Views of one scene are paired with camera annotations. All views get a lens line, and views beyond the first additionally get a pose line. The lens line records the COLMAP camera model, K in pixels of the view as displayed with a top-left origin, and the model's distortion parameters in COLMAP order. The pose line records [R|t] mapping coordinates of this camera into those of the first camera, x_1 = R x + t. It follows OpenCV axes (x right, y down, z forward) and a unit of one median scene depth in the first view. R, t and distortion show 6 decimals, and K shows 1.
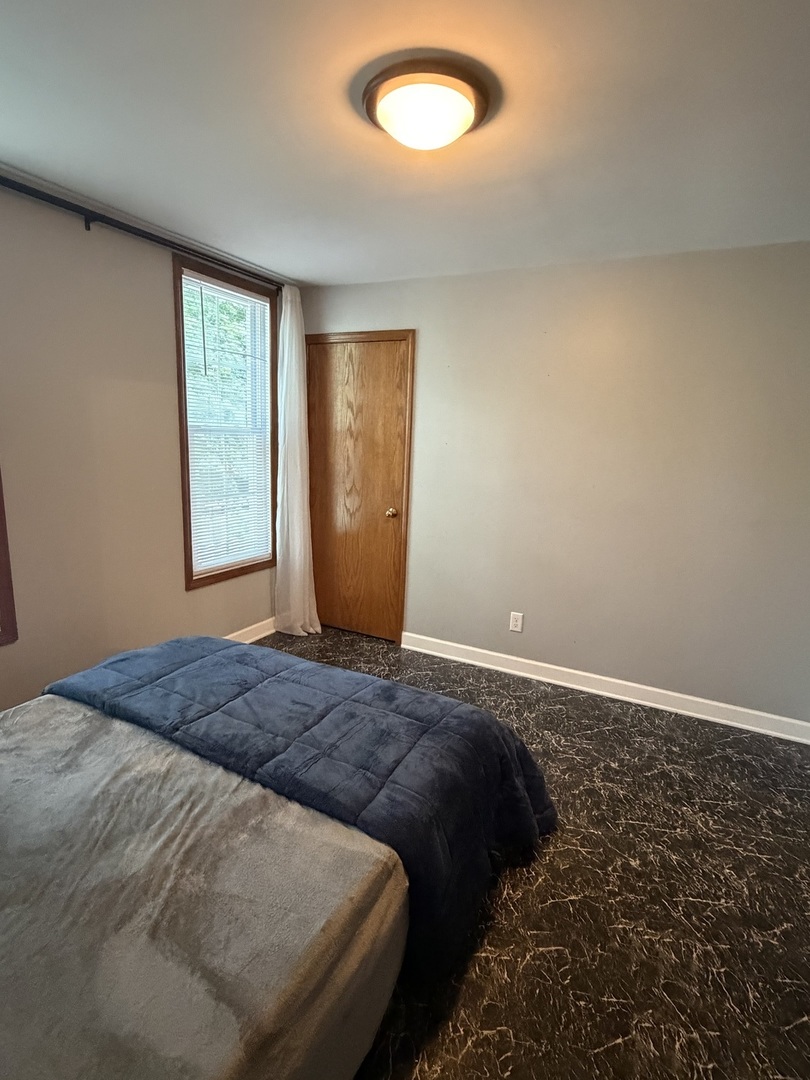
lens RADIAL K [[551.0, 0, 403.7], [0, 551.0, 539.4], [0, 0, 1]] dist [0.000676, -0.002066]
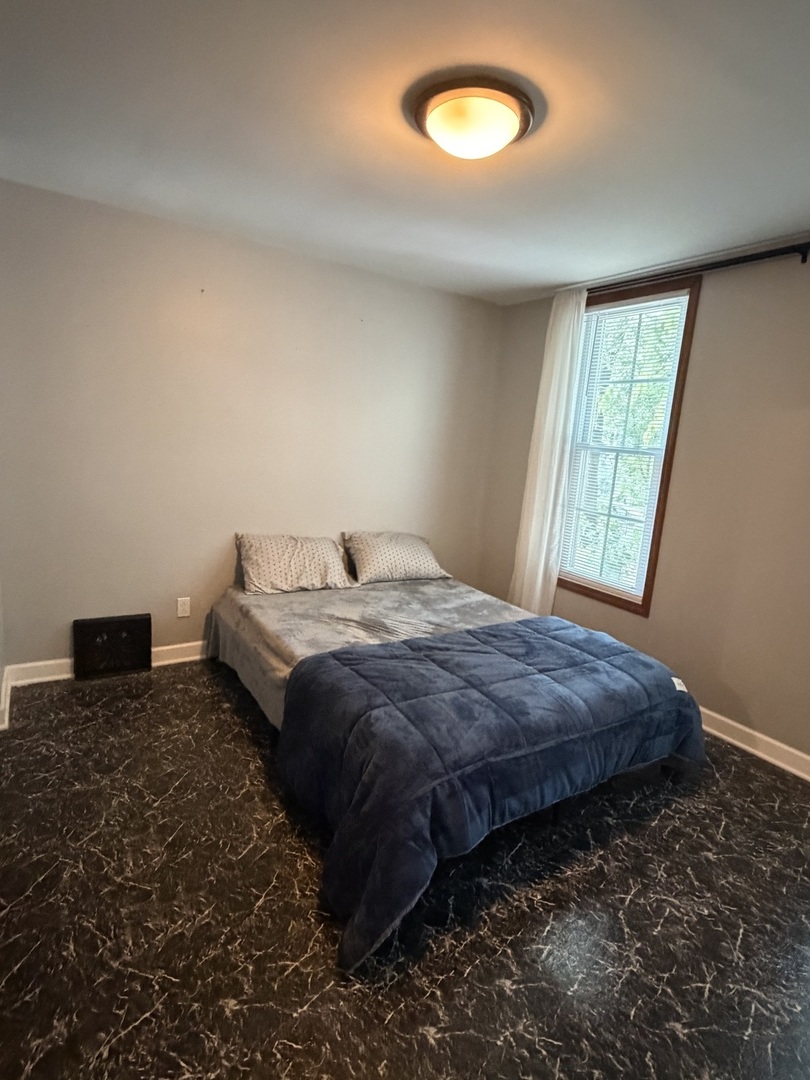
lens RADIAL K [[551.0, 0, 403.7], [0, 551.0, 539.3], [0, 0, 1]] dist [0.000676, -0.002066]
pose [[-0.494149, 0.086883, -0.865025, 0.932710], [-0.256223, 0.936246, 0.240404, -0.209795], [0.830763, 0.340434, -0.440383, 1.390577]]
